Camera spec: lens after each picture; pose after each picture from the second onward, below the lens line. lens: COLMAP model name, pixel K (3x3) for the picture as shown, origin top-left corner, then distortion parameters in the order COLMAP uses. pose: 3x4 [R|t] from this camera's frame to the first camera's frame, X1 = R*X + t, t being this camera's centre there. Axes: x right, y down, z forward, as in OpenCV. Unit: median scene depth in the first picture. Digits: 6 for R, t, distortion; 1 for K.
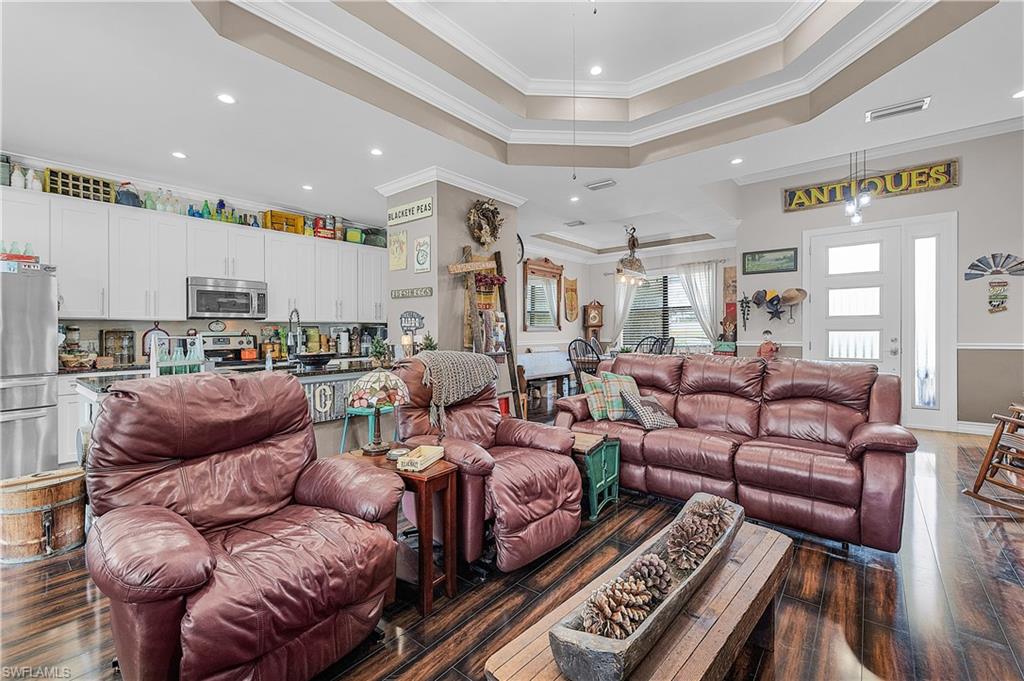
lens RADIAL K [[441.3, 0, 513.4], [0, 441.3, 332.5], [0, 0, 1]] dist [0.003857, 0.000481]
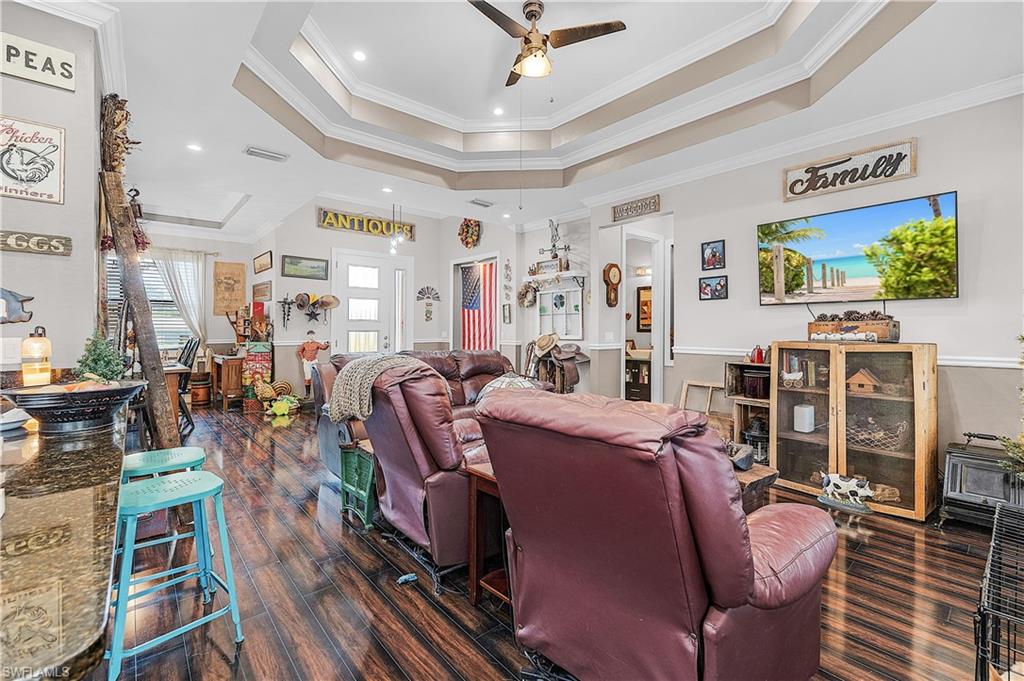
lens RADIAL K [[441.3, 0, 510.1], [0, 441.3, 329.7], [0, 0, 1]] dist [0.003857, 0.000481]
pose [[0.166626, 0.007442, 0.985992, -0.491713], [0.000054, 0.999971, -0.007557, 0.001794], [-0.986020, 0.001313, 0.166621, 0.371312]]
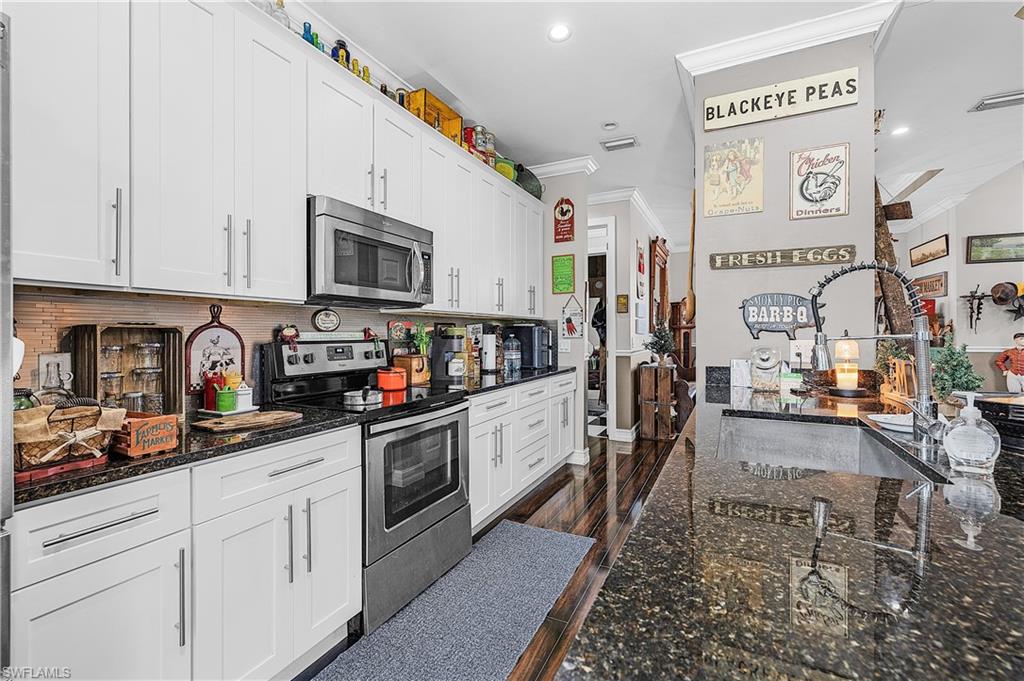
lens RADIAL K [[441.3, 0, 514.0], [0, 441.3, 335.9], [0, 0, 1]] dist [0.003857, 0.000481]
pose [[0.970815, 0.001077, 0.239828, -0.577793], [-0.001168, 0.999999, 0.000237, 0.001933], [-0.239828, -0.000511, 0.970815, 0.502968]]
